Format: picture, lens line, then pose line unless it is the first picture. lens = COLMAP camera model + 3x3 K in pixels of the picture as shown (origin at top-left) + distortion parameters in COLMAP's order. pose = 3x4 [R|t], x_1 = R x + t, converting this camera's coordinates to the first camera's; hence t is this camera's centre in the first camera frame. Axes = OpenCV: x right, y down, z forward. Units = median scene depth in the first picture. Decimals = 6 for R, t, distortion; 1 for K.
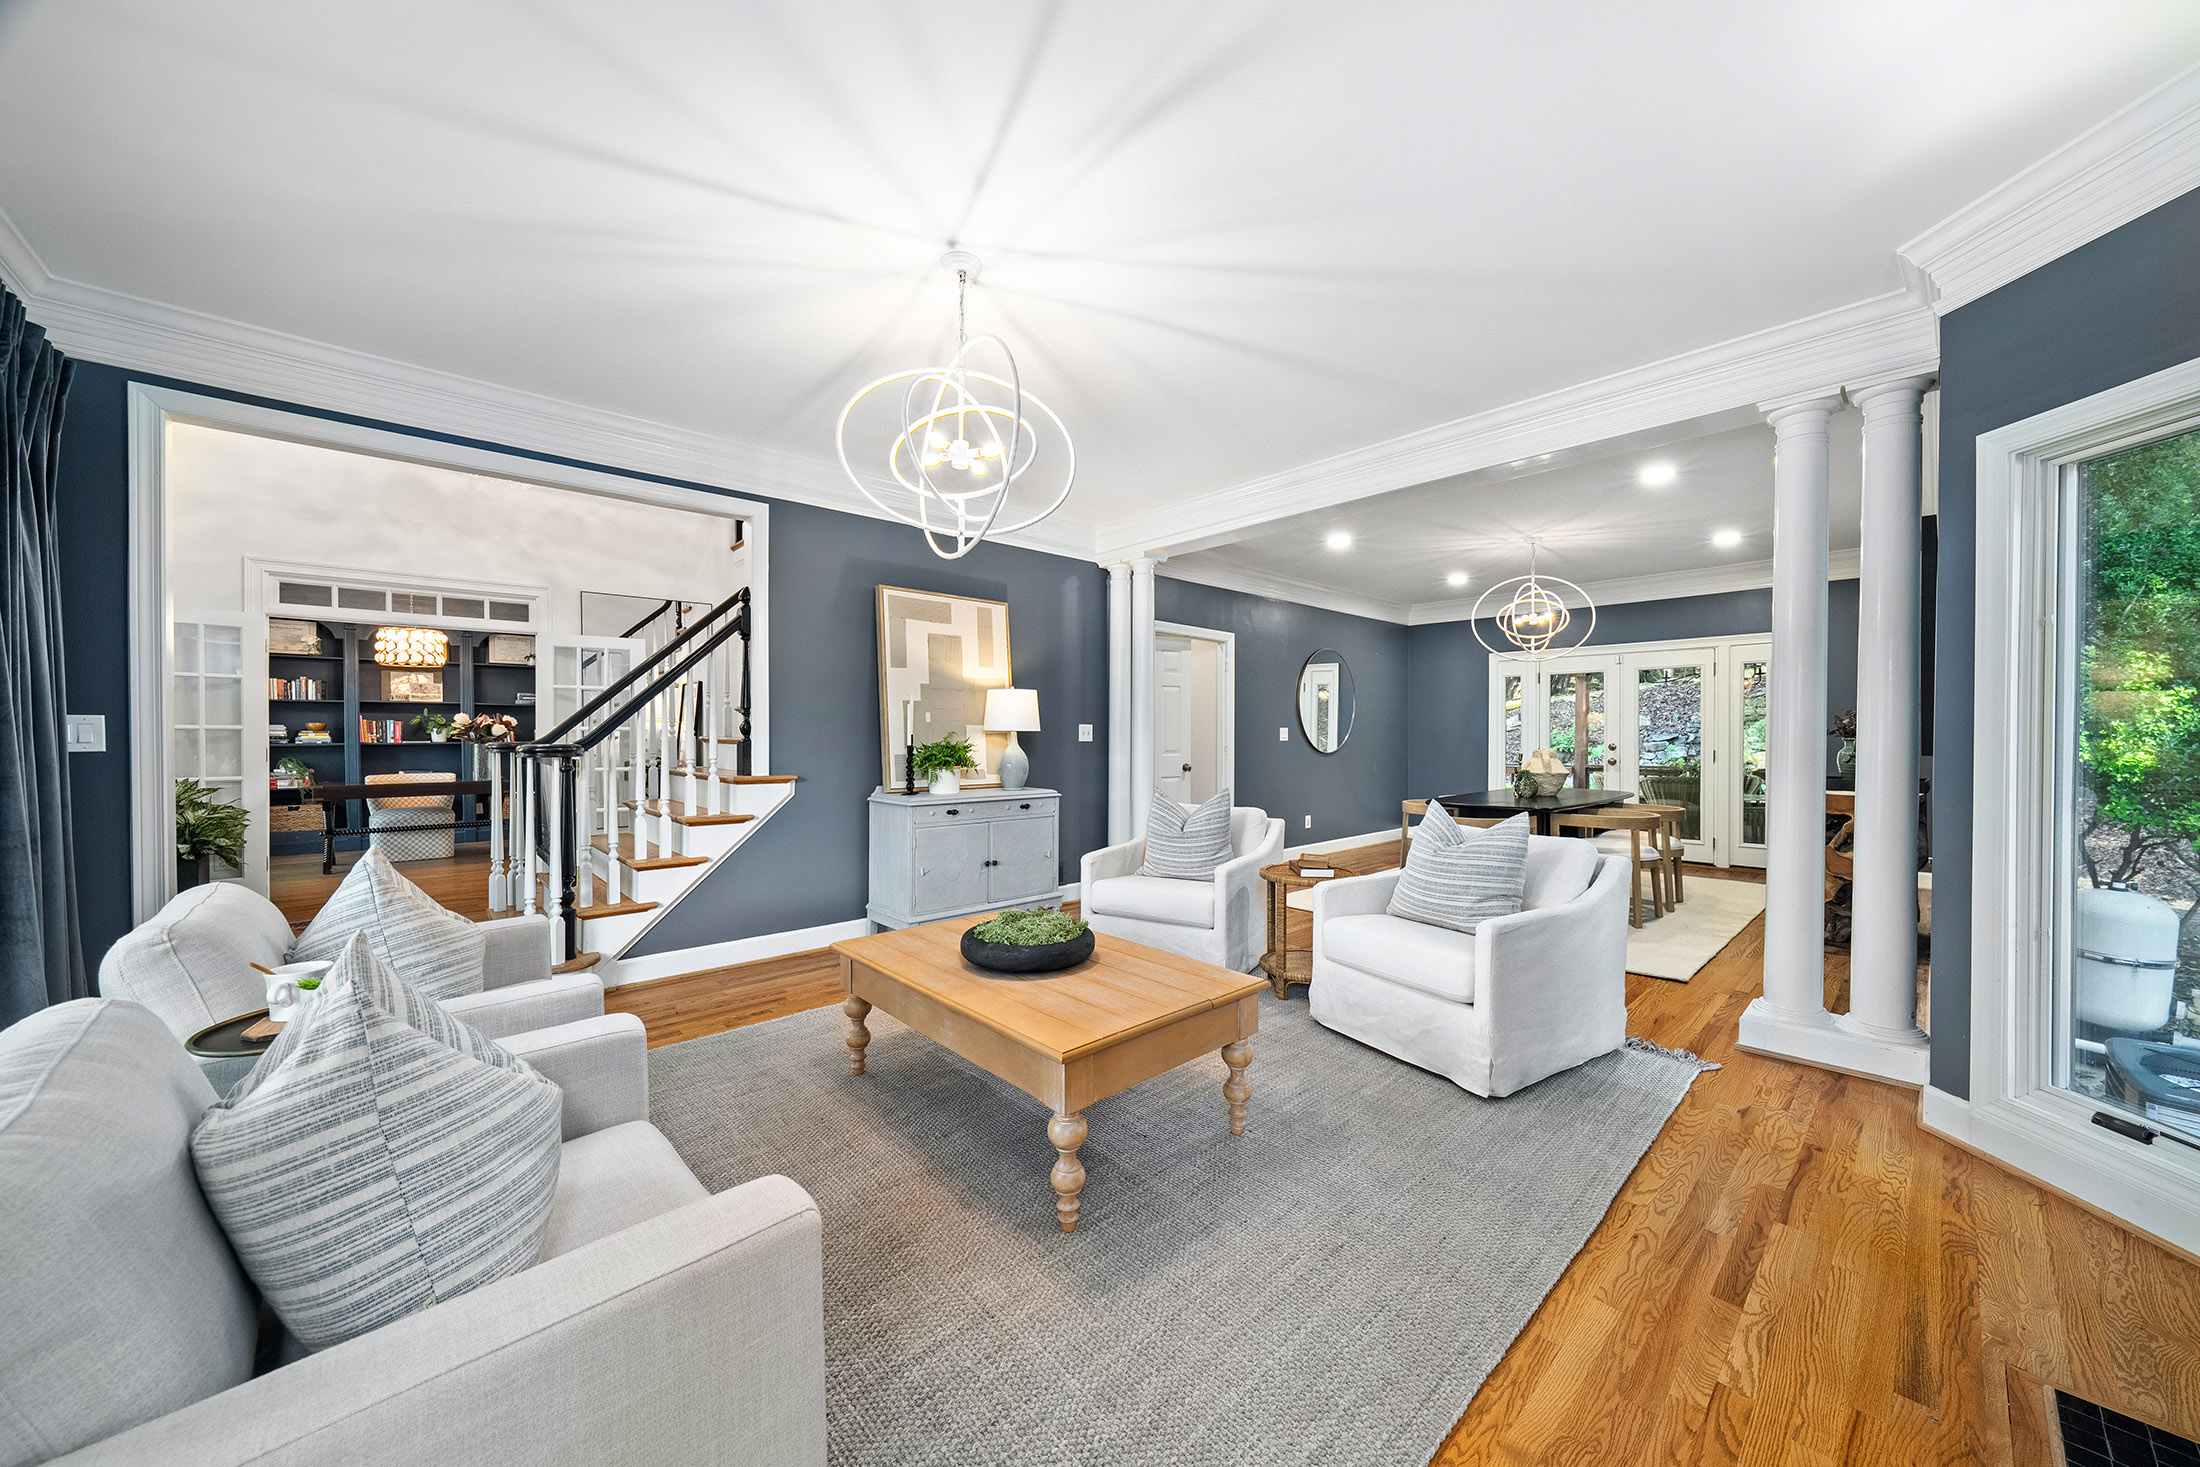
lens RADIAL K [[805.5, 0, 1098.1], [0, 805.5, 739.4], [0, 0, 1]] dist [-0.000124, 0.000032]
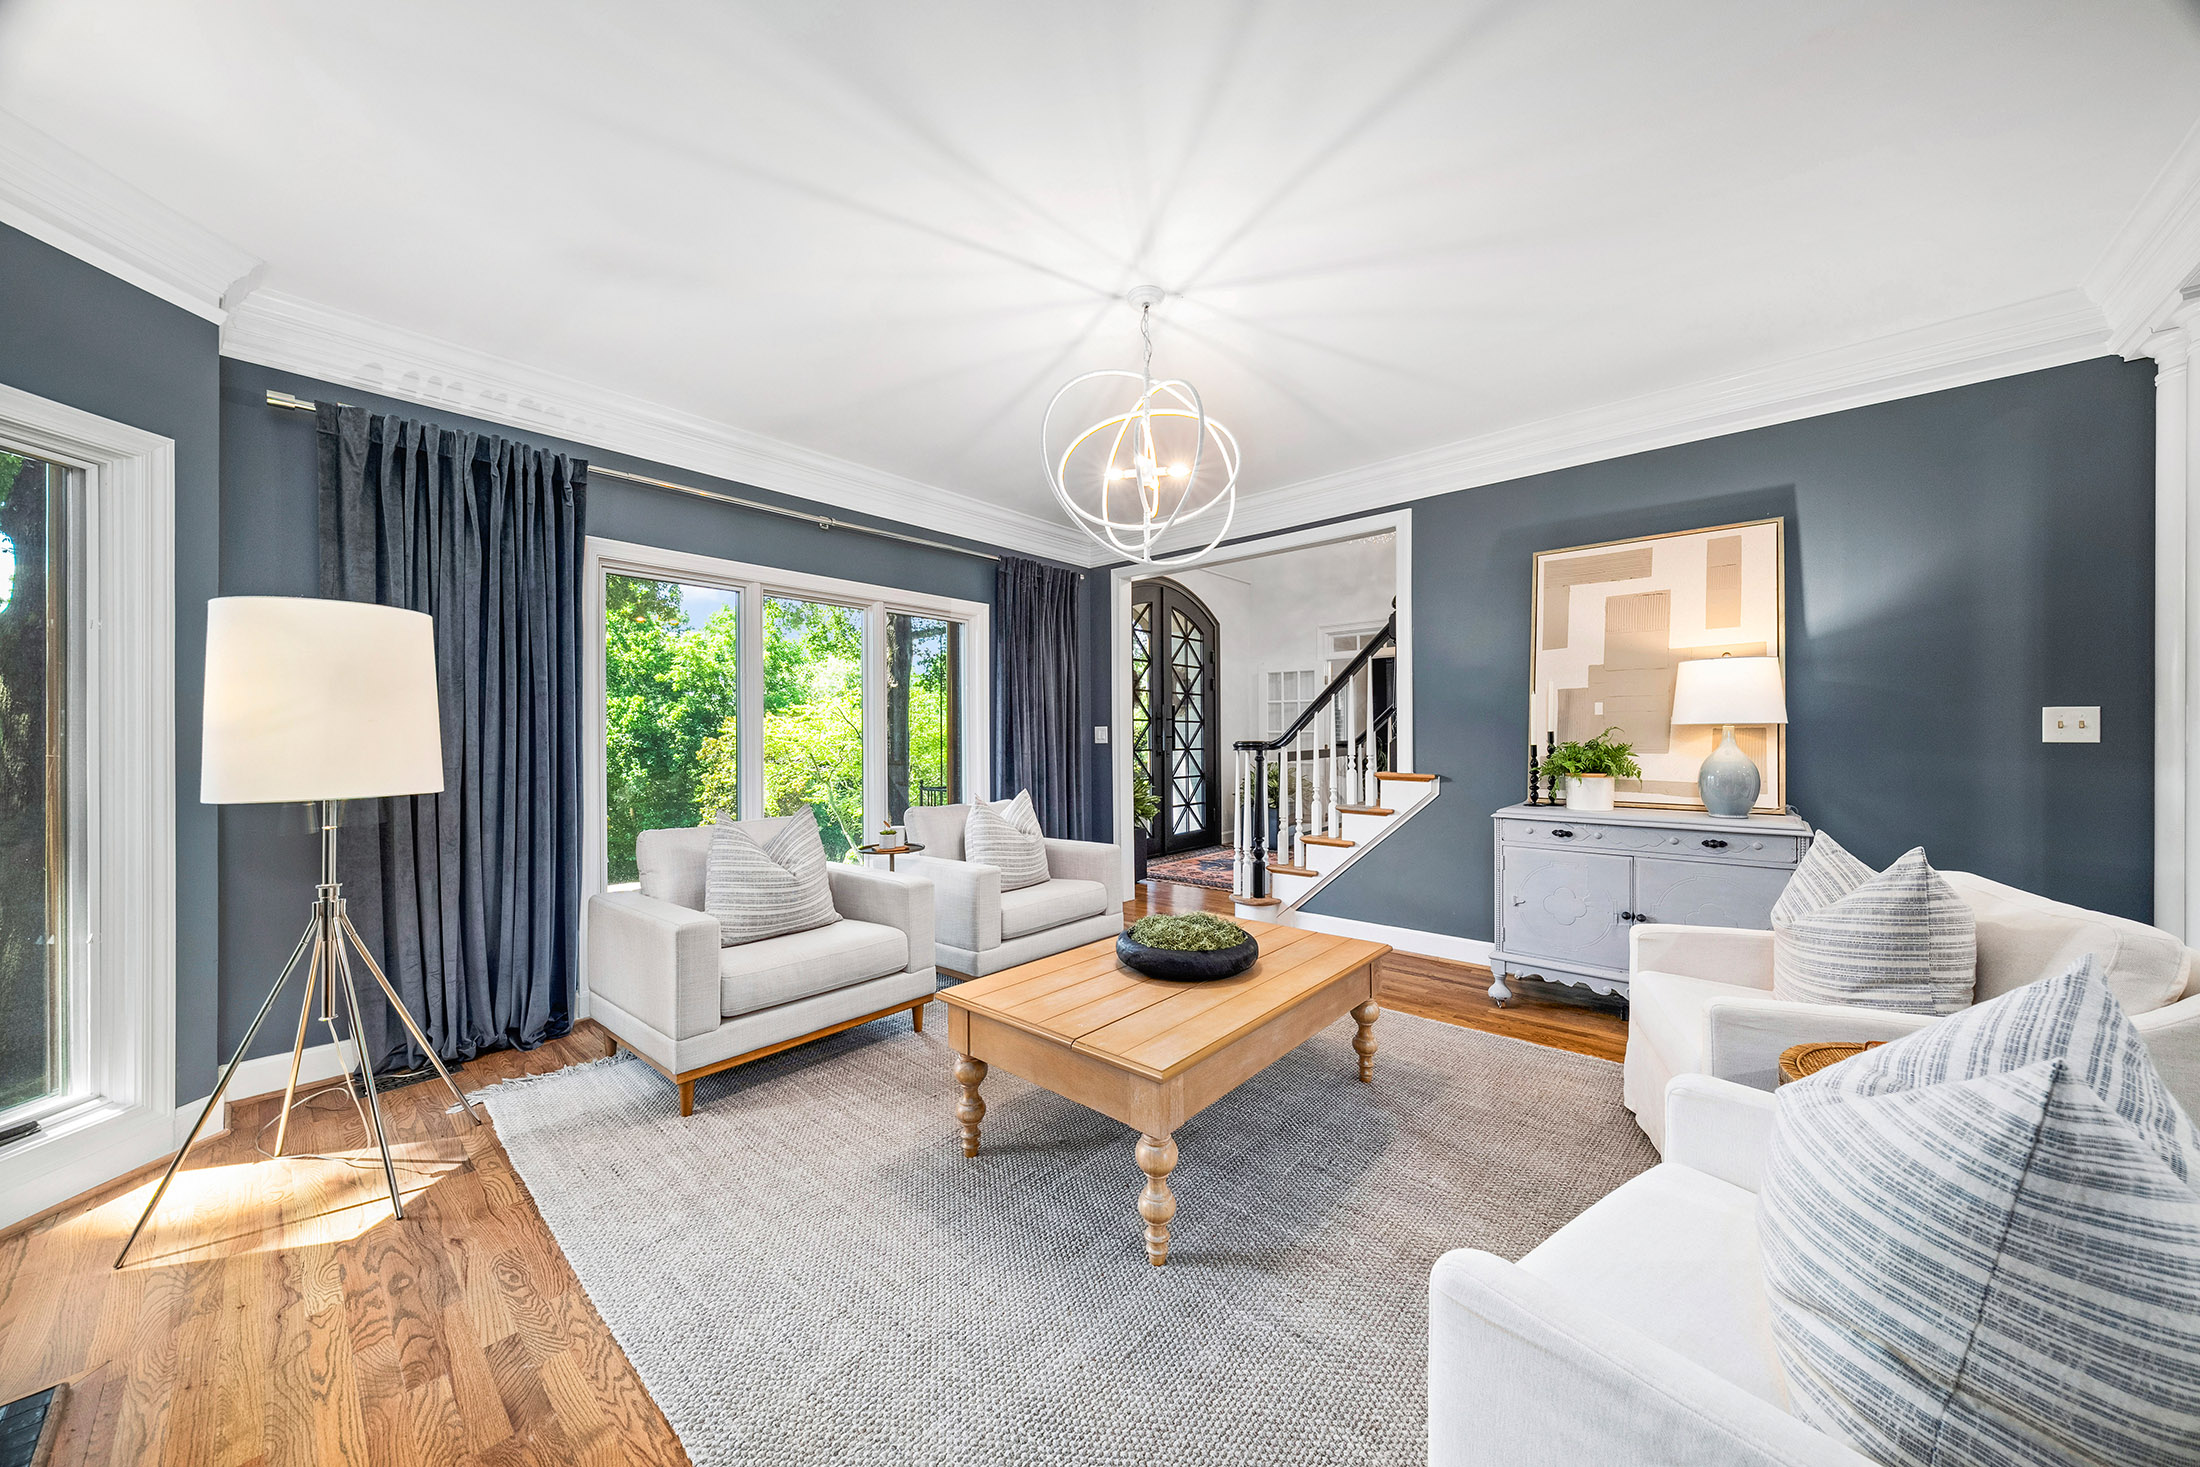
lens RADIAL K [[754.3, 0, 1096.4], [0, 754.3, 738.3], [0, 0, 1]] dist [-0.001040, -0.000090]
pose [[0.083925, -0.000552, -0.996472, 0.518694], [-0.002279, 0.999997, -0.000746, 0.002353], [0.996469, 0.002334, 0.083924, 0.529768]]
